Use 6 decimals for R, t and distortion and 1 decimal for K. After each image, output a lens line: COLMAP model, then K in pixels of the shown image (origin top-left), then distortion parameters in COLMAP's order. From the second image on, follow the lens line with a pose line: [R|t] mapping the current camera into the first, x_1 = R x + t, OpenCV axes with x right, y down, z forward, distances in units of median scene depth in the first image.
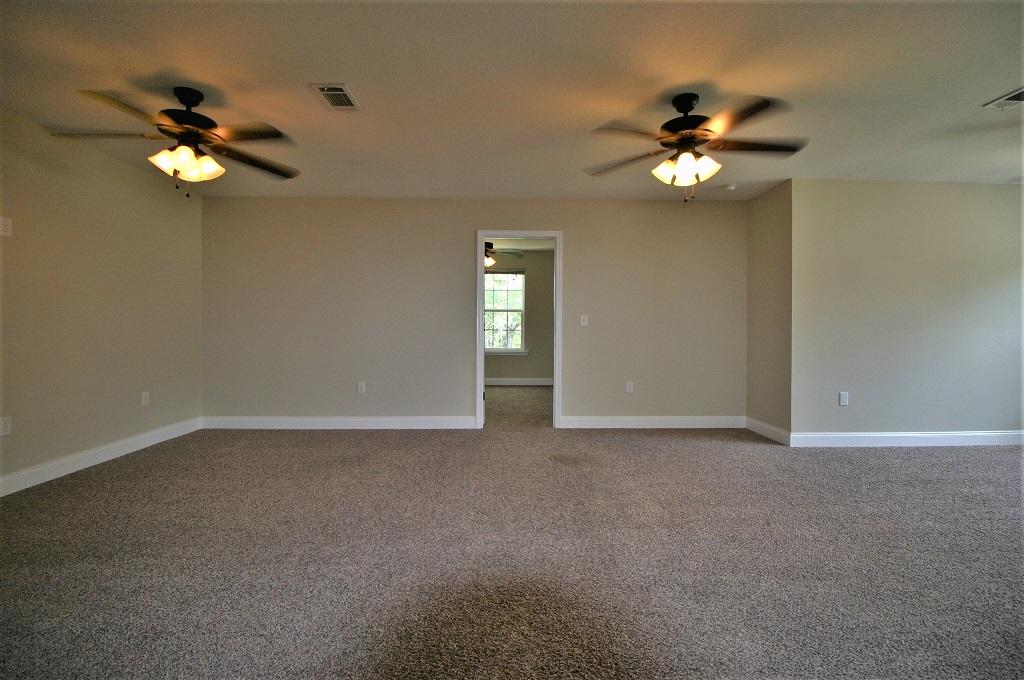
lens RADIAL K [[466.5, 0, 510.7], [0, 466.5, 330.2], [0, 0, 1]] dist [0.001323, -0.013561]
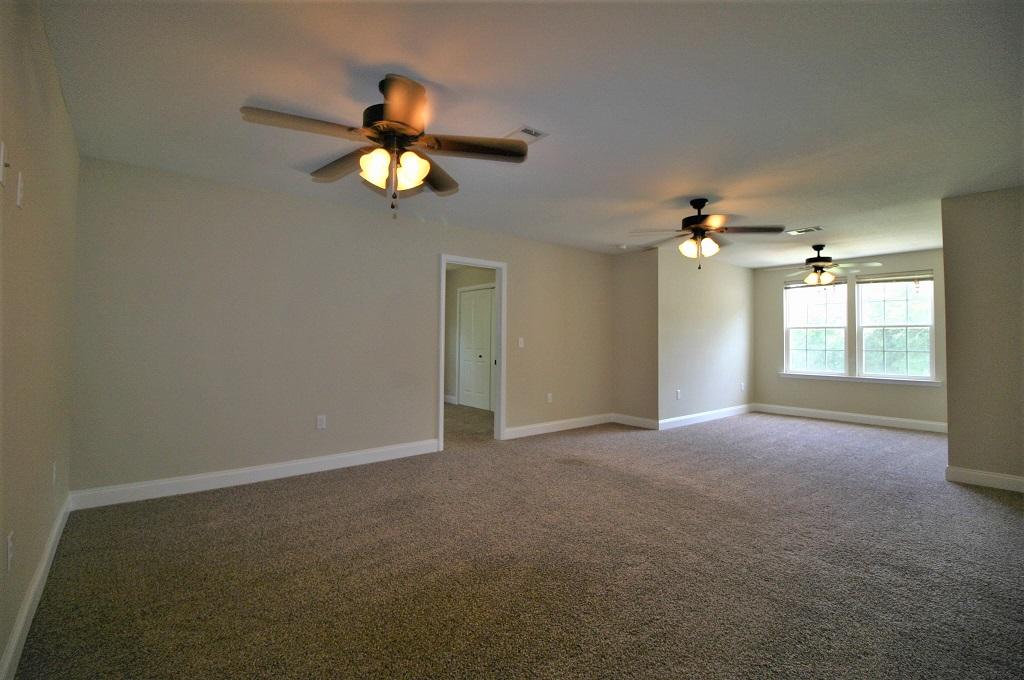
lens RADIAL K [[466.5, 0, 510.7], [0, 466.5, 330.2], [0, 0, 1]] dist [0.001323, -0.013561]
pose [[0.785141, 0.013505, 0.619170, -0.592717], [-0.001260, 0.999795, -0.020209, -0.029277], [-0.619316, 0.015087, 0.784997, 0.115997]]
